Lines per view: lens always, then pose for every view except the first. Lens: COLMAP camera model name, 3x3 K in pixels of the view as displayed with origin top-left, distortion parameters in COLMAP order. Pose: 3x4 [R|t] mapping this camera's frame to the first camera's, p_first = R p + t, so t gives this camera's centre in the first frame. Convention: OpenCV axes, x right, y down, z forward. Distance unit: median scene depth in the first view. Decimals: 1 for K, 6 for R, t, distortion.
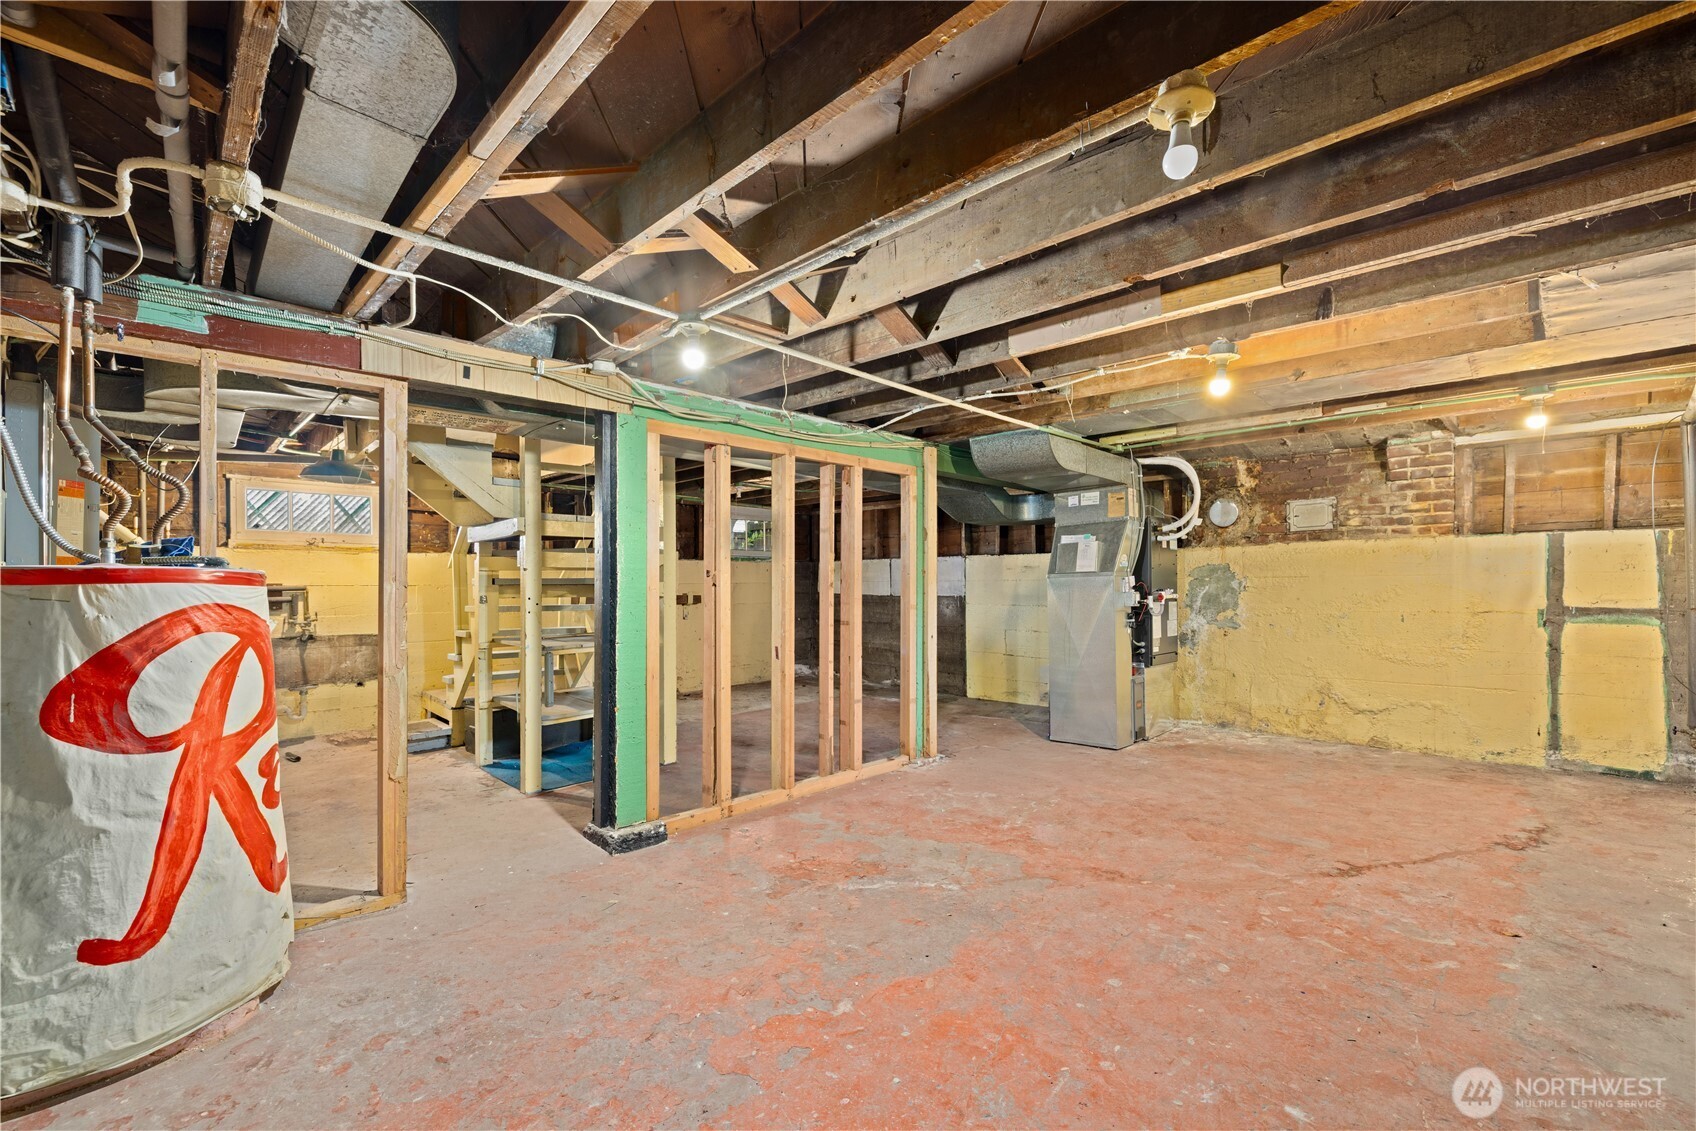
lens RADIAL K [[709.8, 0, 847.5], [0, 709.8, 581.1], [0, 0, 1]] dist [-0.001677, -0.000883]
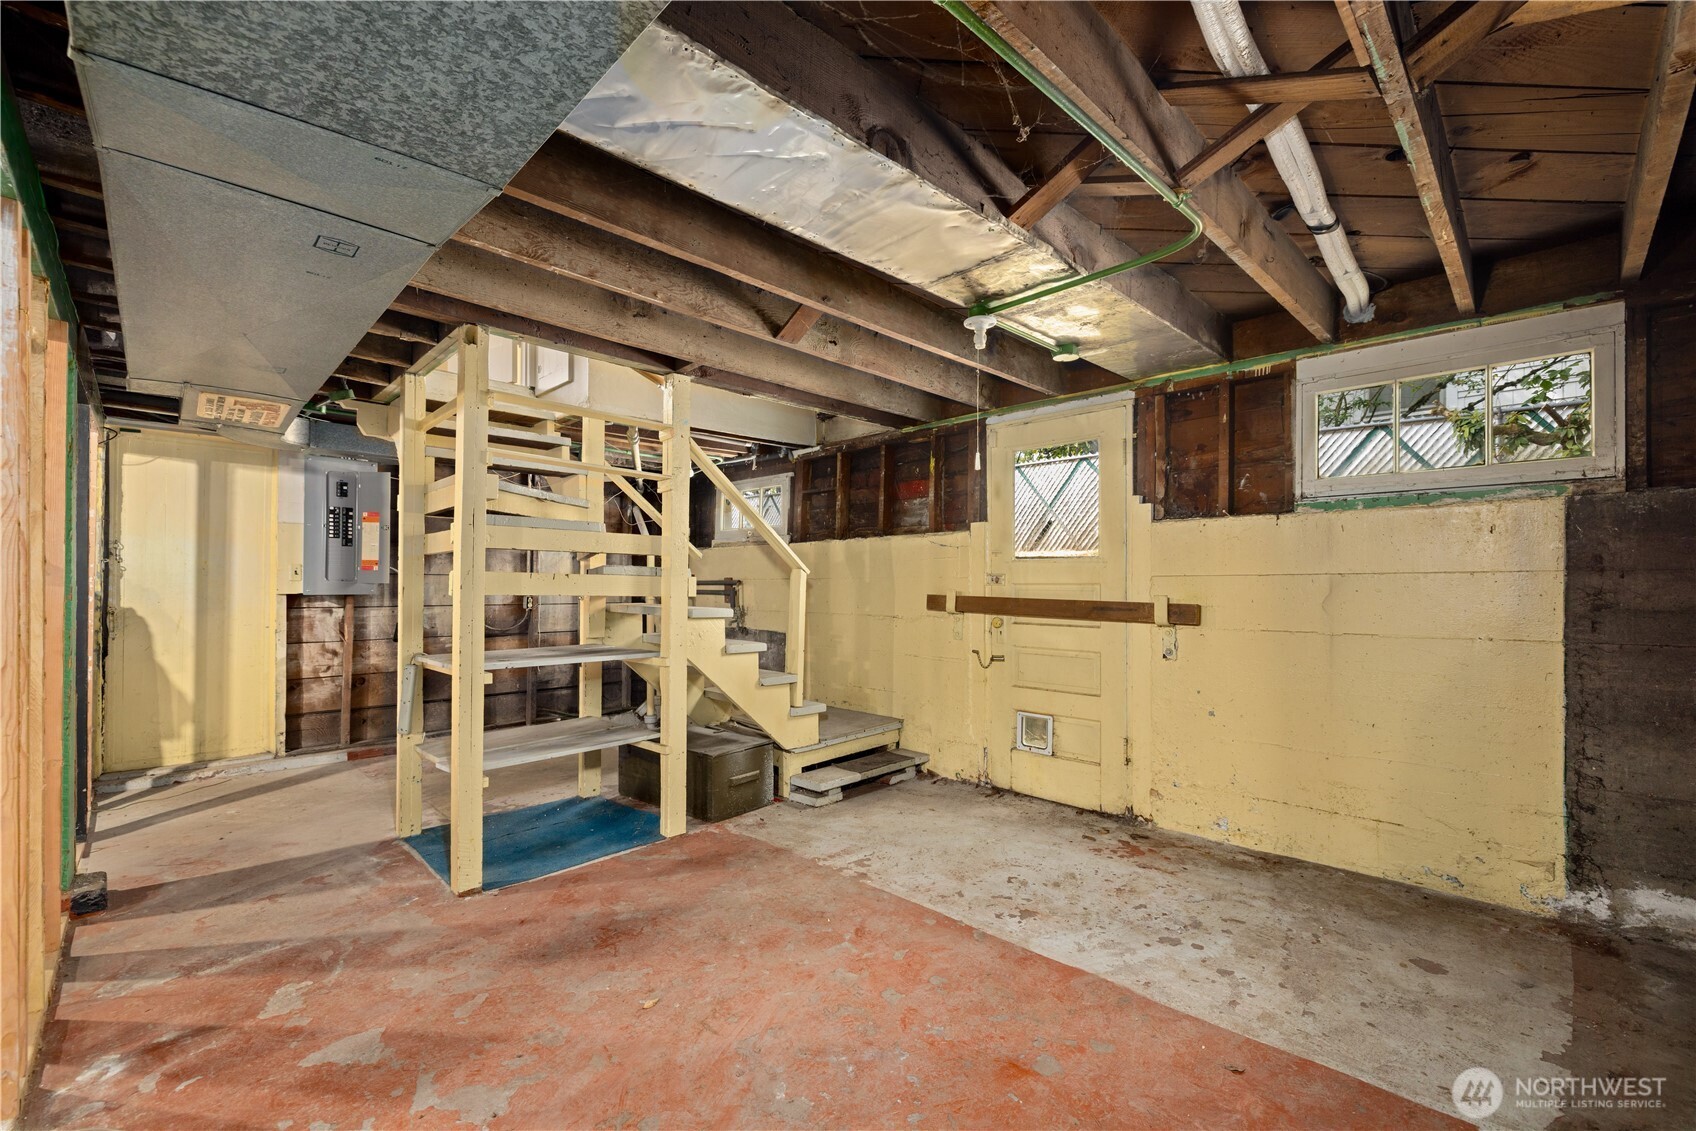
lens RADIAL K [[709.4, 0, 855.1], [0, 709.4, 567.9], [0, 0, 1]] dist [0.000838, -0.000016]
pose [[0.016961, -0.019588, -0.999664, 0.365053], [0.002239, 0.999806, -0.019553, 0.012631], [0.999854, -0.001907, 0.017002, 1.492625]]
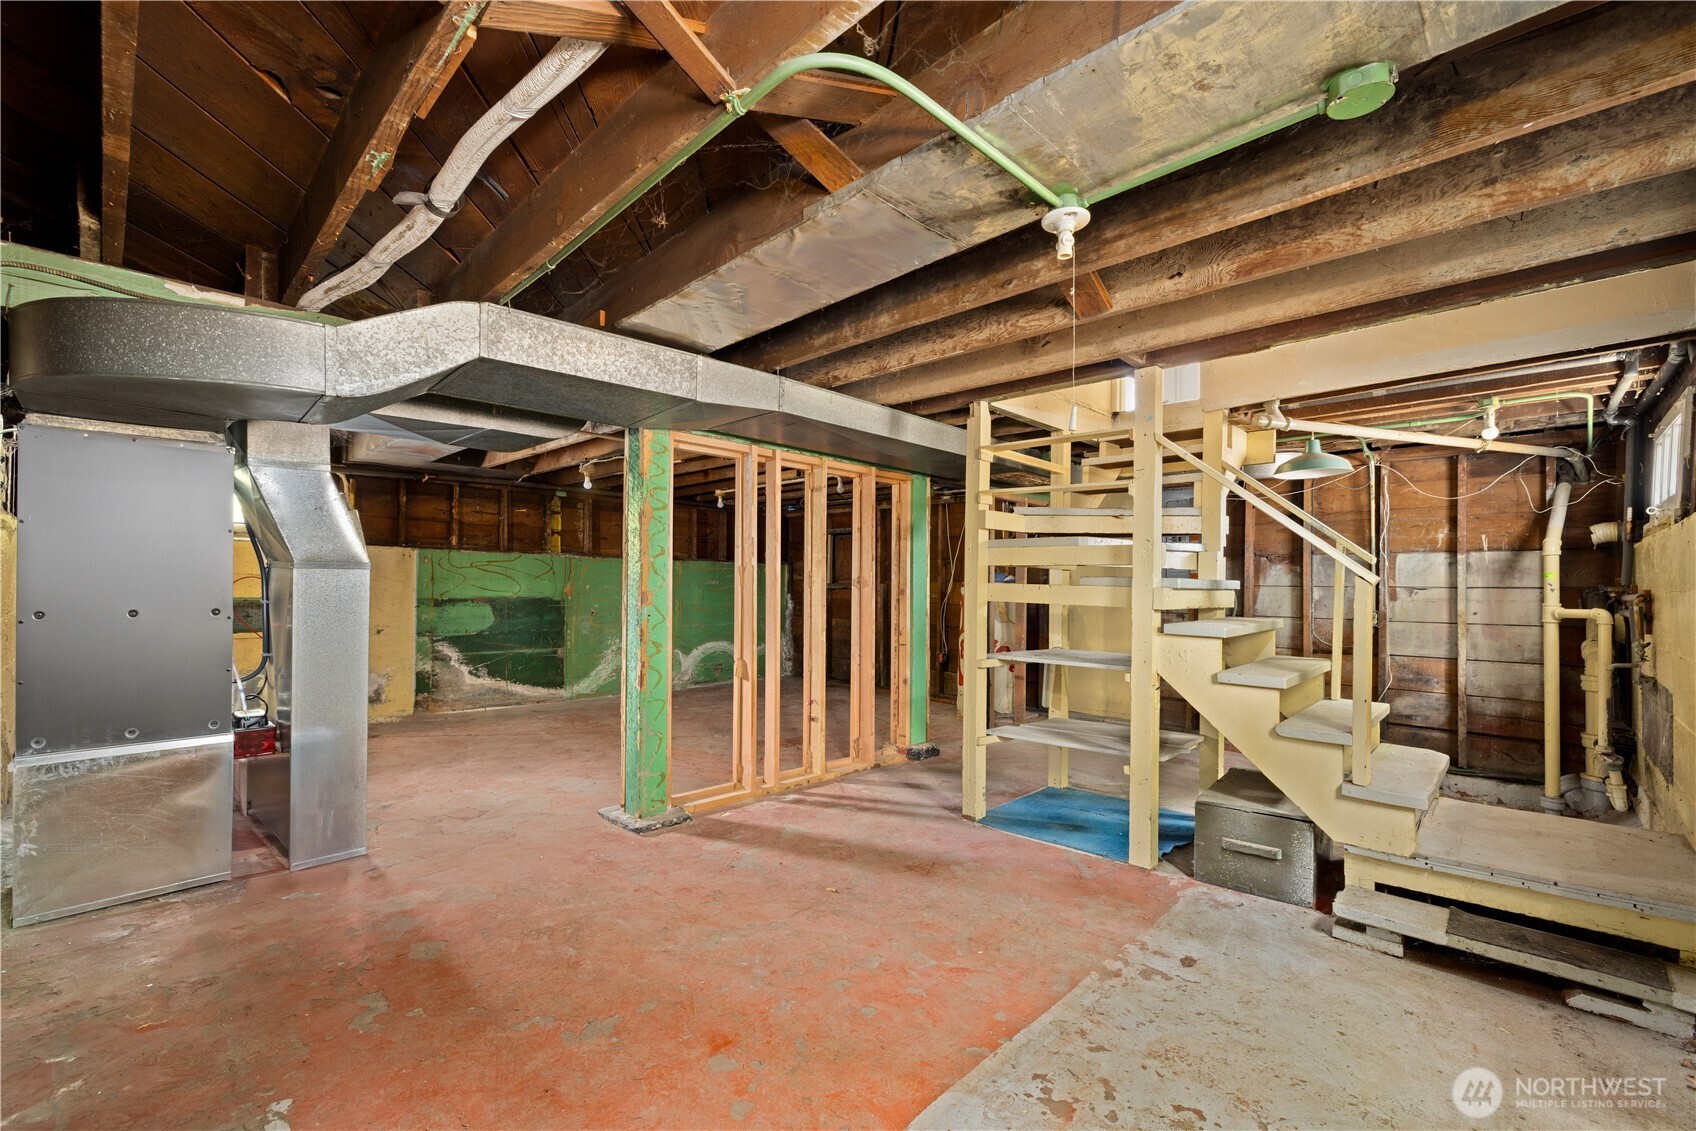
lens RADIAL K [[709.8, 0, 847.5], [0, 709.8, 581.1], [0, 0, 1]] dist [-0.001677, -0.000883]
pose [[-0.999532, -0.008685, -0.029325, -0.105777], [-0.008322, 0.999888, -0.012466, 0.011340], [0.029430, -0.012216, -0.999492, 2.032411]]
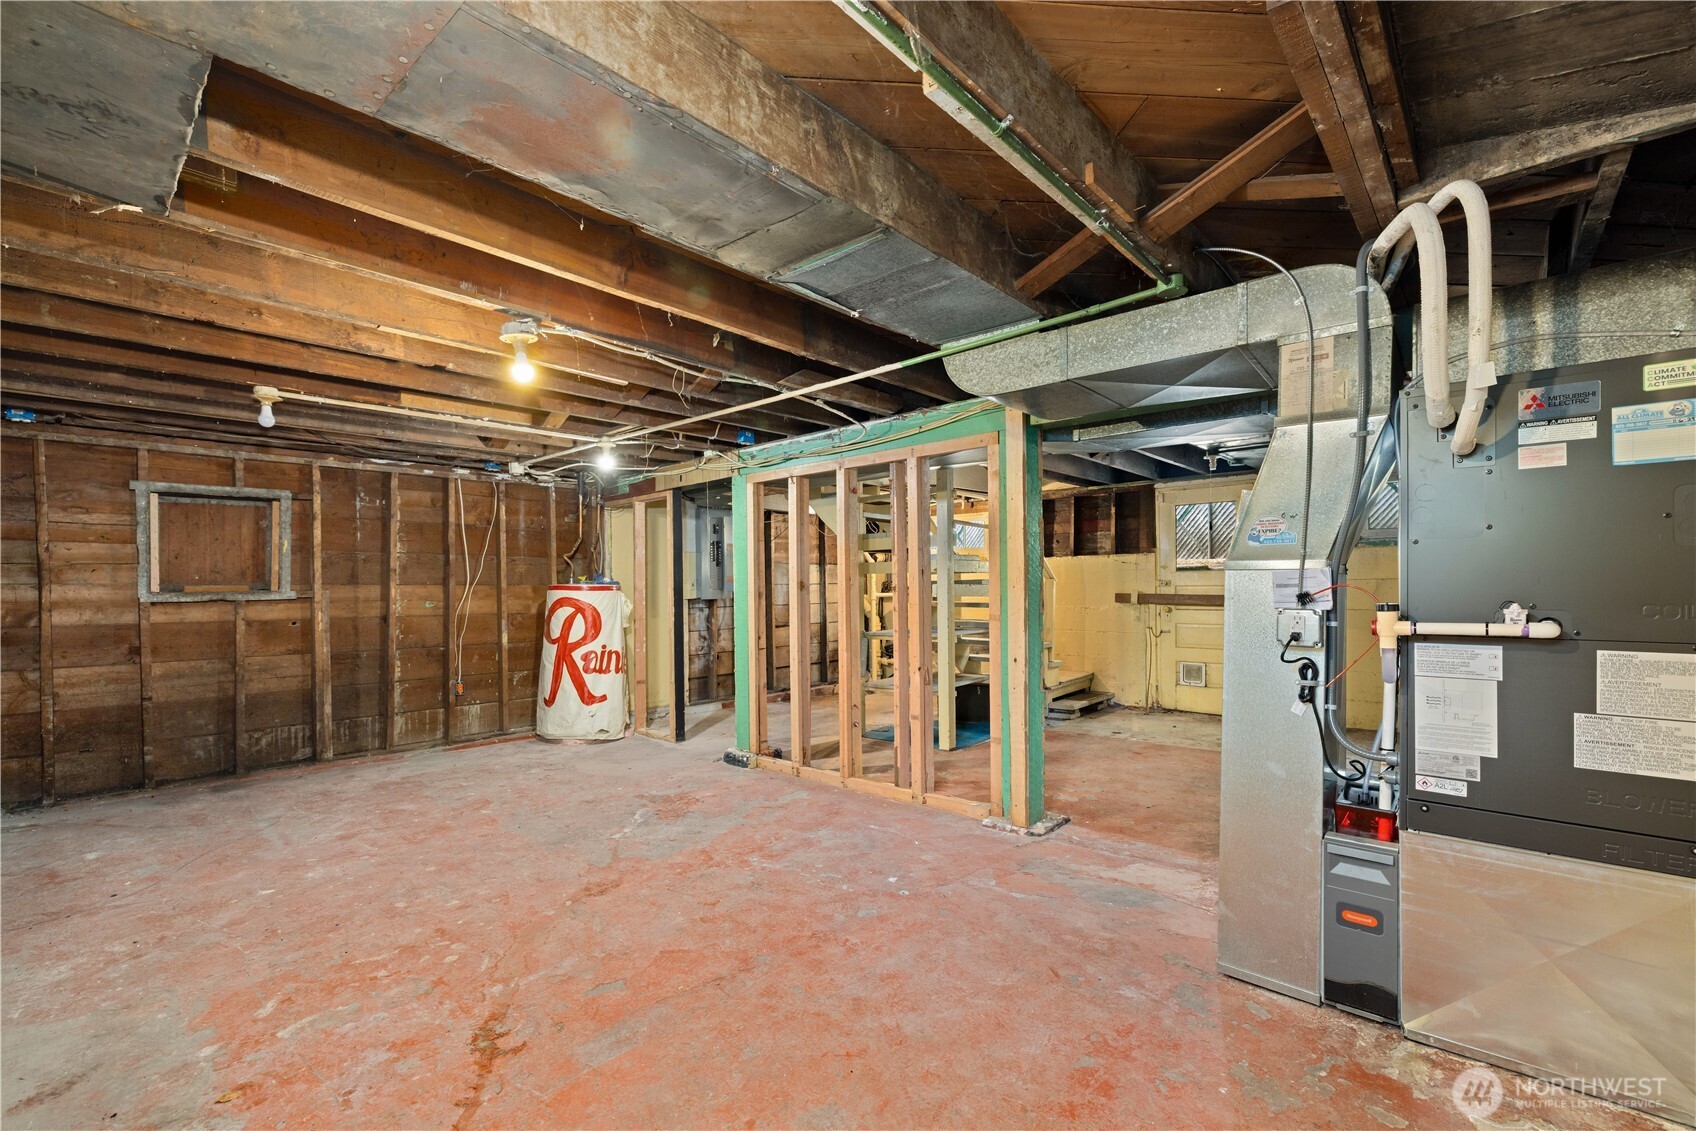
lens RADIAL K [[715.9, 0, 844.2], [0, 715.9, 585.2], [0, 0, 1]] dist [-0.000975, -0.000601]
pose [[0.057474, 0.003185, -0.998342, 0.957997], [0.016246, 0.999860, 0.004125, -0.004548], [0.998215, -0.016456, 0.057414, 0.898377]]
